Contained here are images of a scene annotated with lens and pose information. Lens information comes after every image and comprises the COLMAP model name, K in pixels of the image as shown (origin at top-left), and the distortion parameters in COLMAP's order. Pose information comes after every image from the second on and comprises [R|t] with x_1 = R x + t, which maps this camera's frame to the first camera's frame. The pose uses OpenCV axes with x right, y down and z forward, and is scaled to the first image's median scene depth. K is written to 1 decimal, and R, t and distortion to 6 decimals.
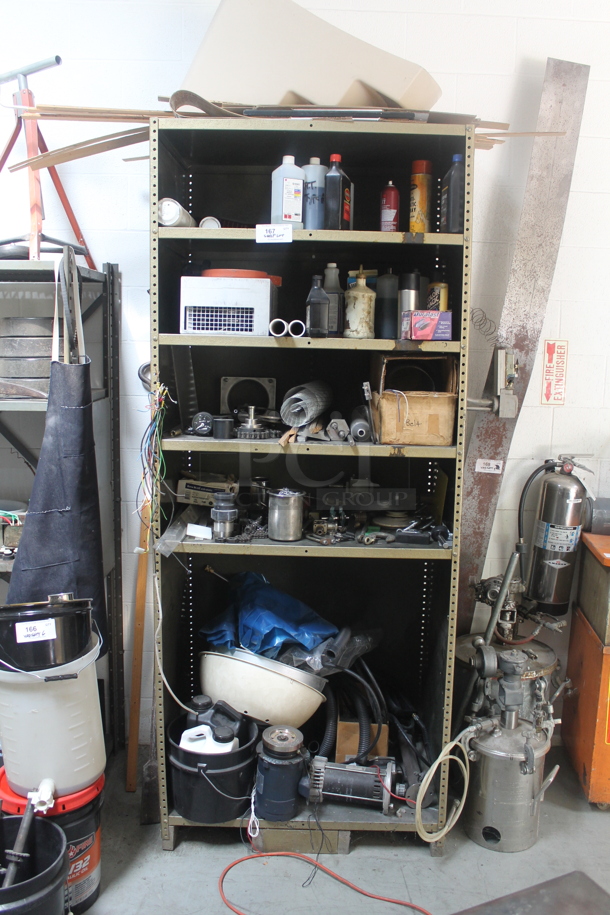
lens RADIAL K [[759.7, 0, 305.0], [0, 759.7, 457.5], [0, 0, 1]] dist [-0.186878, 0.120923]
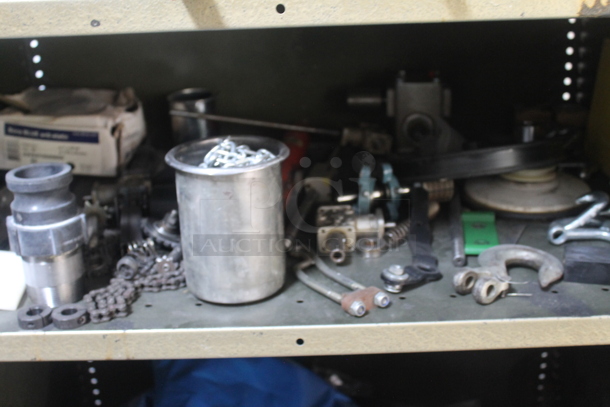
lens RADIAL K [[876.9, 0, 305.0], [0, 876.9, 203.5], [0, 0, 1]] dist [-0.127035, -0.017877]
pose [[0.997726, -0.066233, -0.012486, 0.011321], [0.067399, 0.979763, 0.188473, -0.001665], [-0.000250, -0.188886, 0.981999, 0.603014]]
